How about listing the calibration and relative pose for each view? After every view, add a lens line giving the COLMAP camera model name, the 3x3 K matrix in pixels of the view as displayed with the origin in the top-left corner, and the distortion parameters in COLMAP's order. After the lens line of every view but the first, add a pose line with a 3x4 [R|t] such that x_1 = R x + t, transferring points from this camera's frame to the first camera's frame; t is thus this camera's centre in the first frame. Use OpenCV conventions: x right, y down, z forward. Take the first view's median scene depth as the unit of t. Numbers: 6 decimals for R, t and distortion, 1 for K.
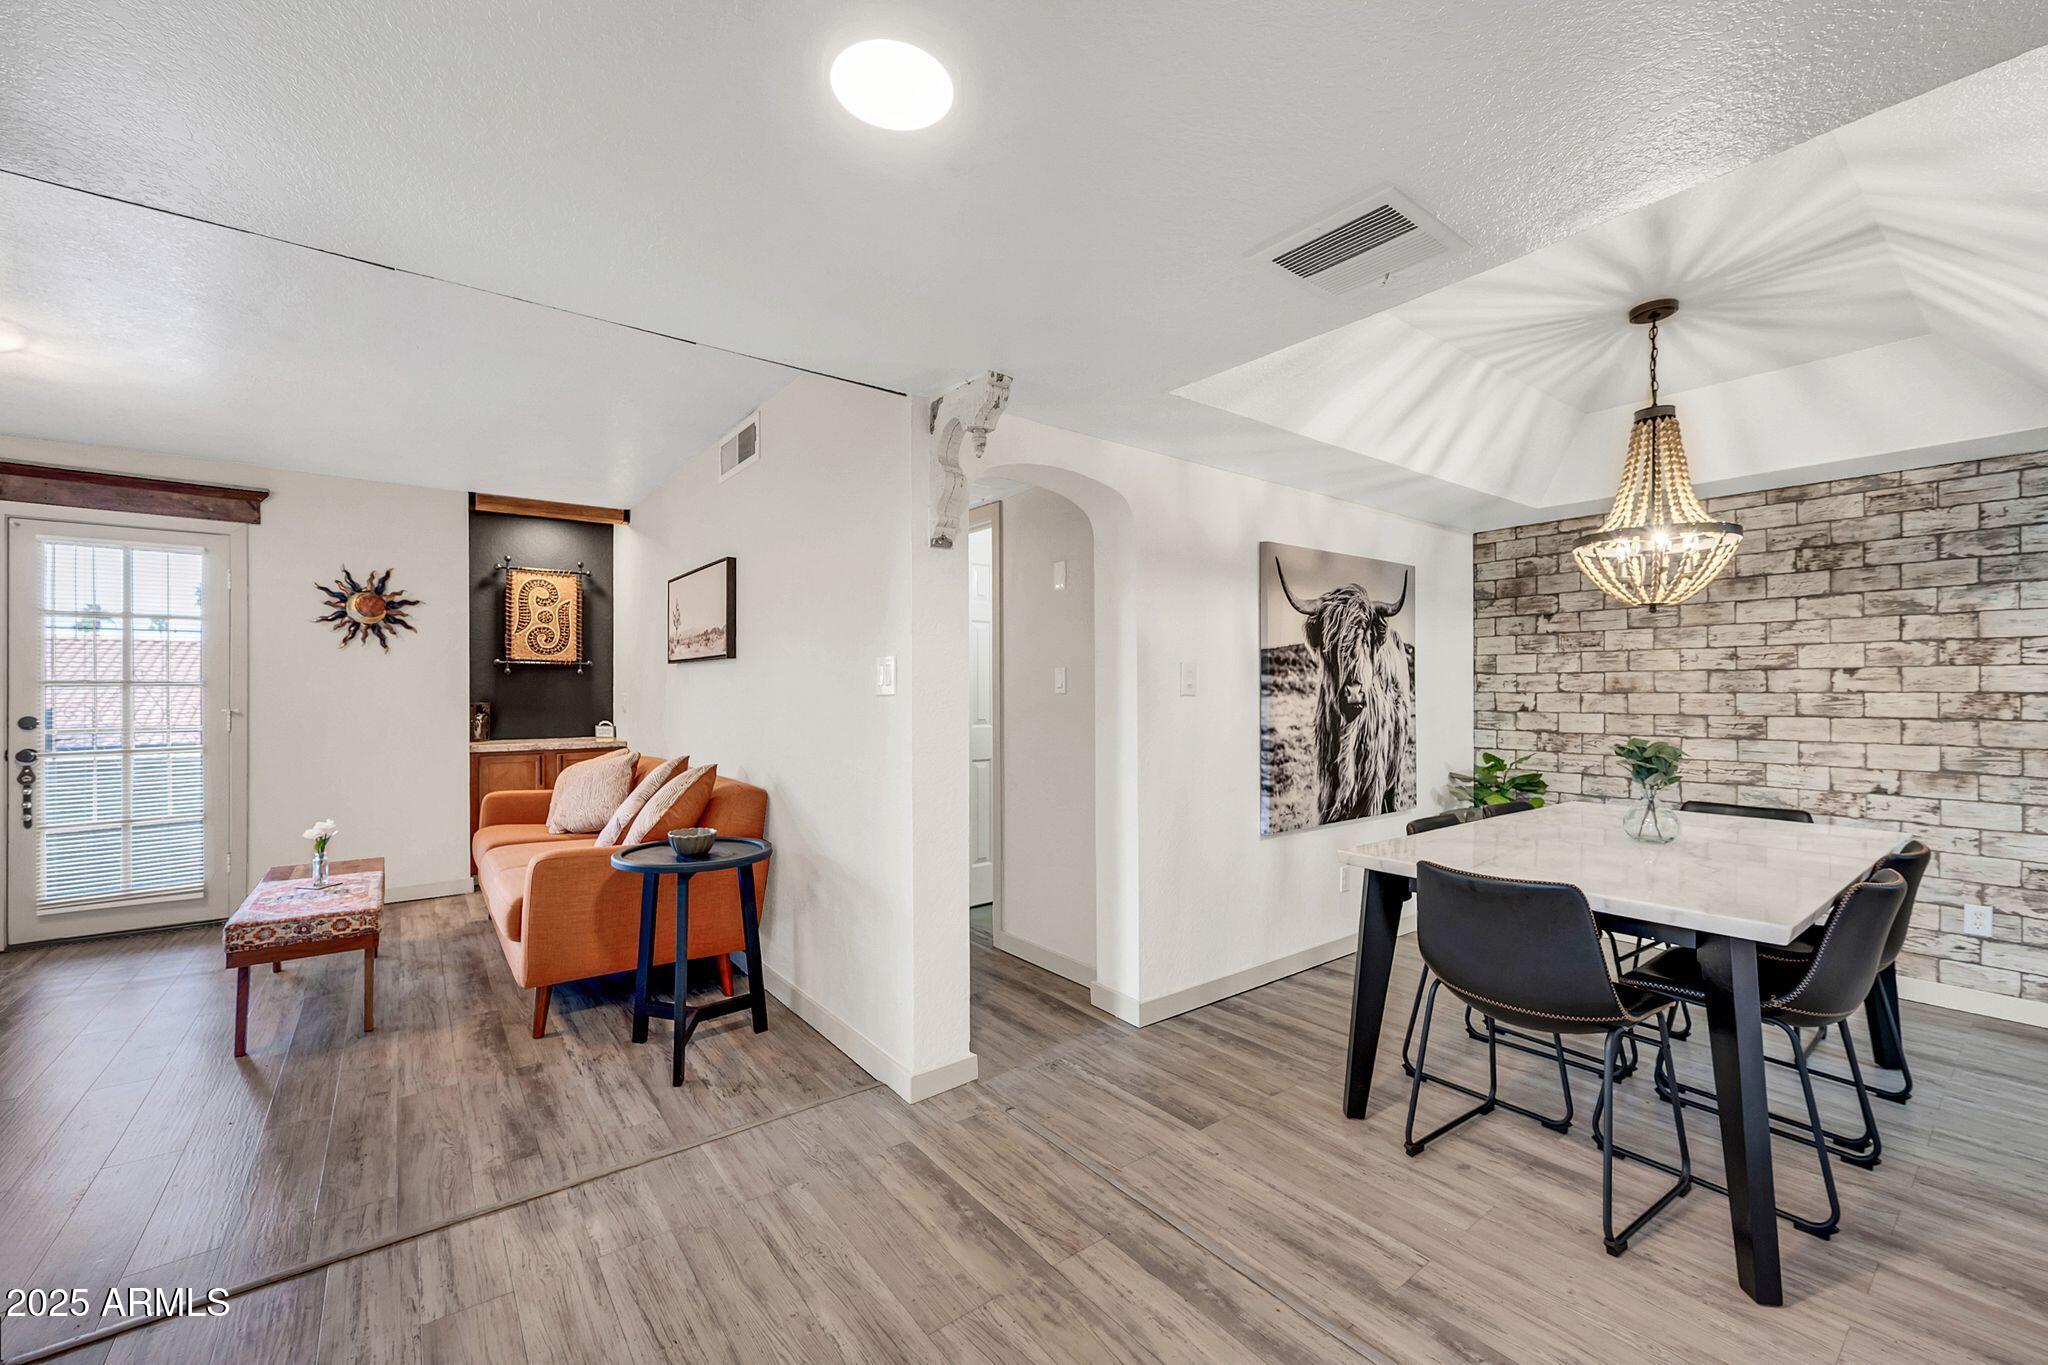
lens RADIAL K [[800.3, 0, 1019.1], [0, 800.3, 684.5], [0, 0, 1]] dist [-0.000870, 0.000223]
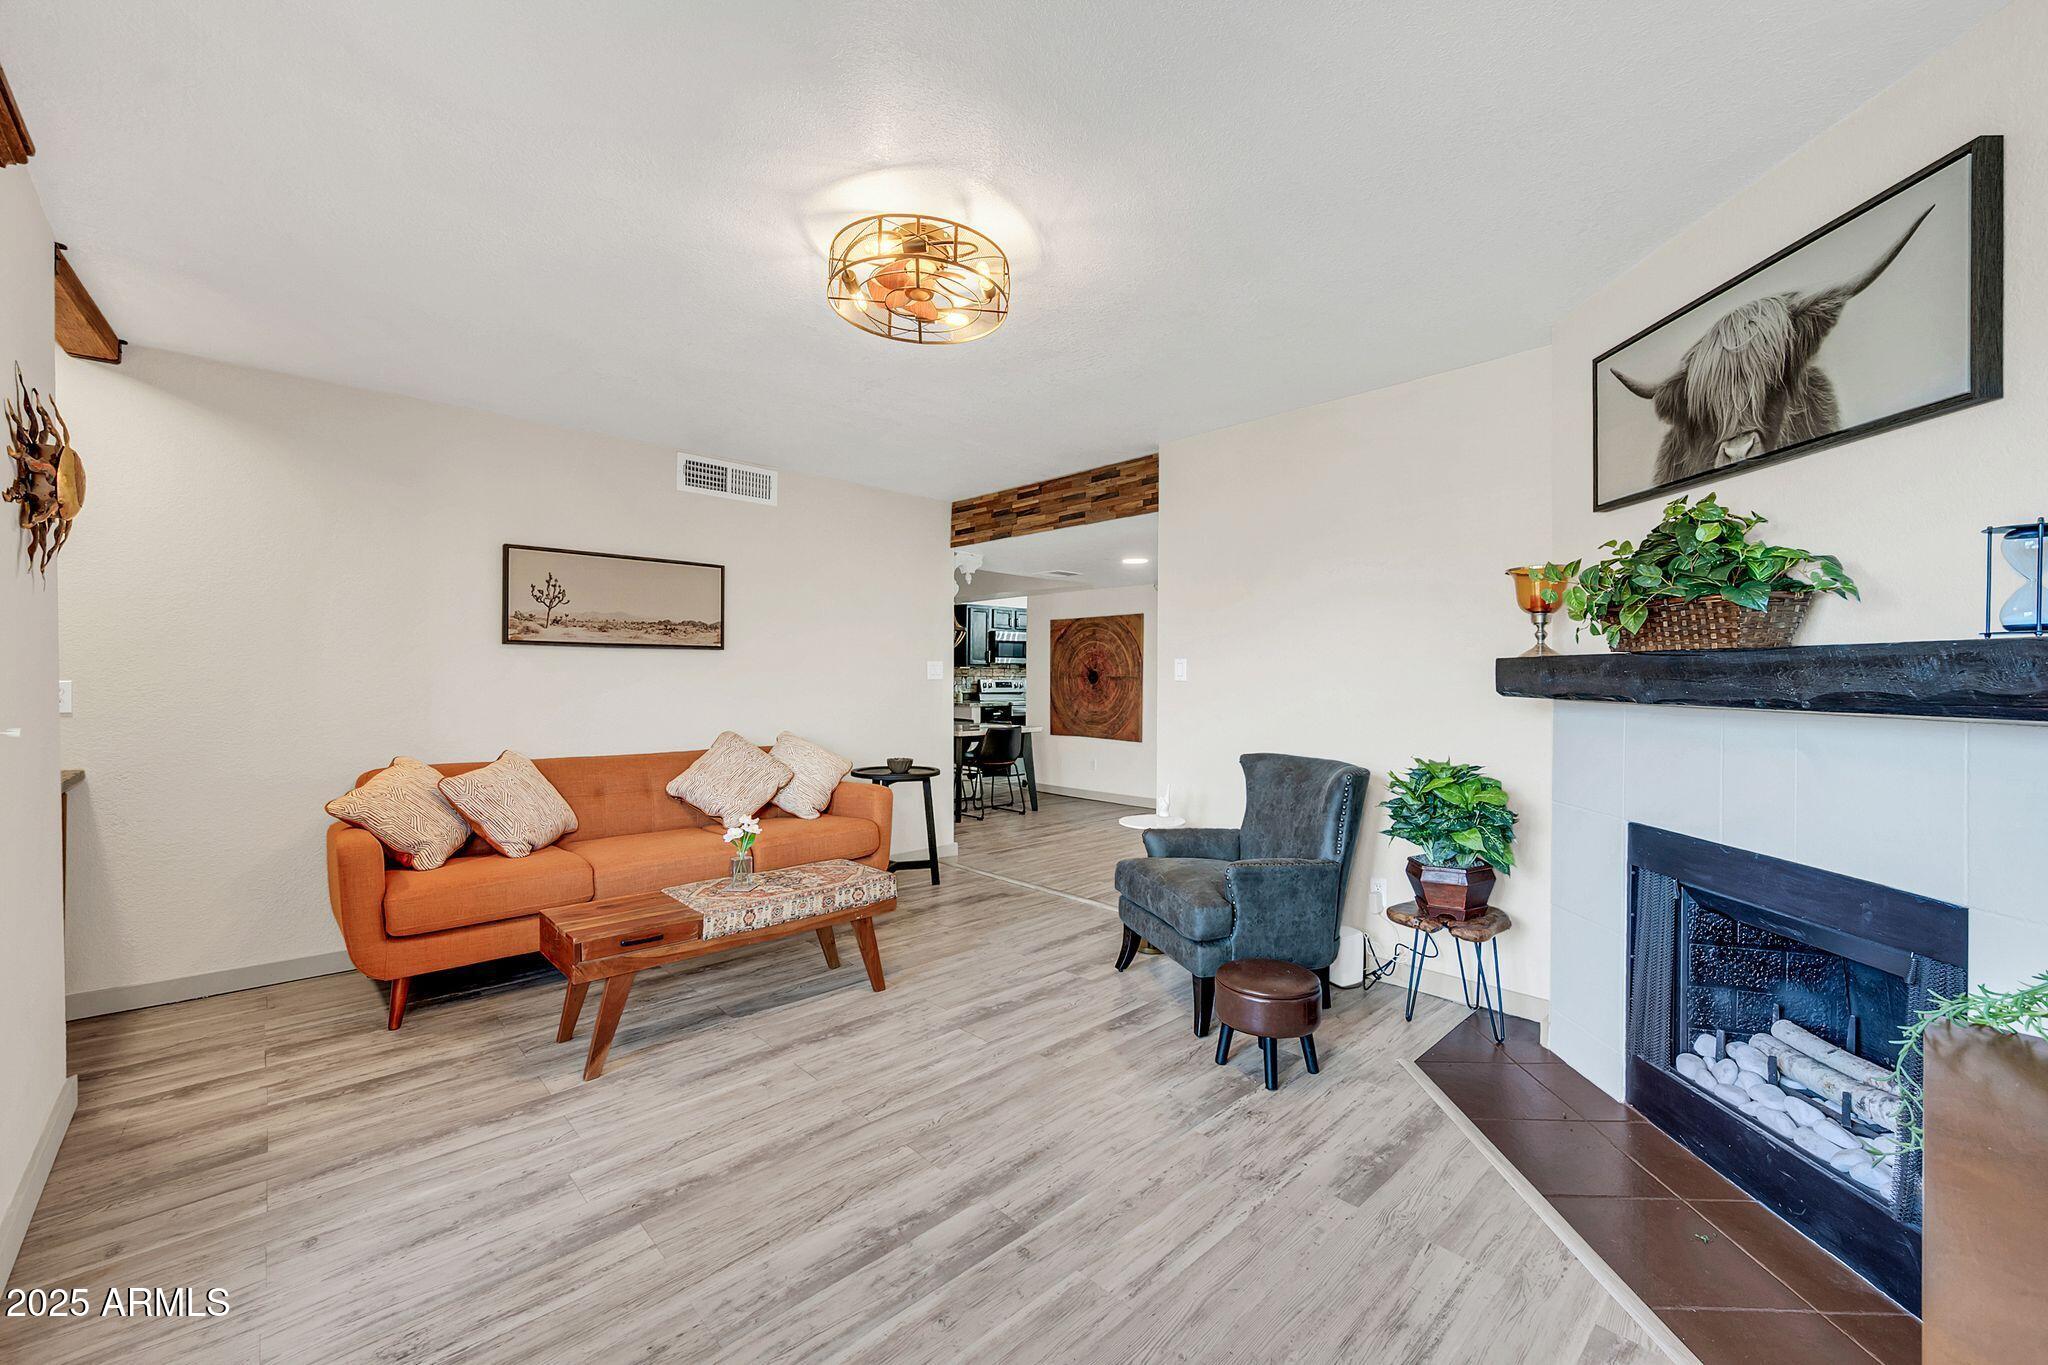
lens RADIAL K [[800.3, 0, 1024.4], [0, 800.3, 678.9], [0, 0, 1]] dist [-0.000870, 0.000223]
pose [[-0.087930, -0.006842, 0.996103, -2.052590], [-0.014852, 0.999874, 0.005557, -0.001719], [-0.996016, -0.014306, -0.088020, 0.853976]]
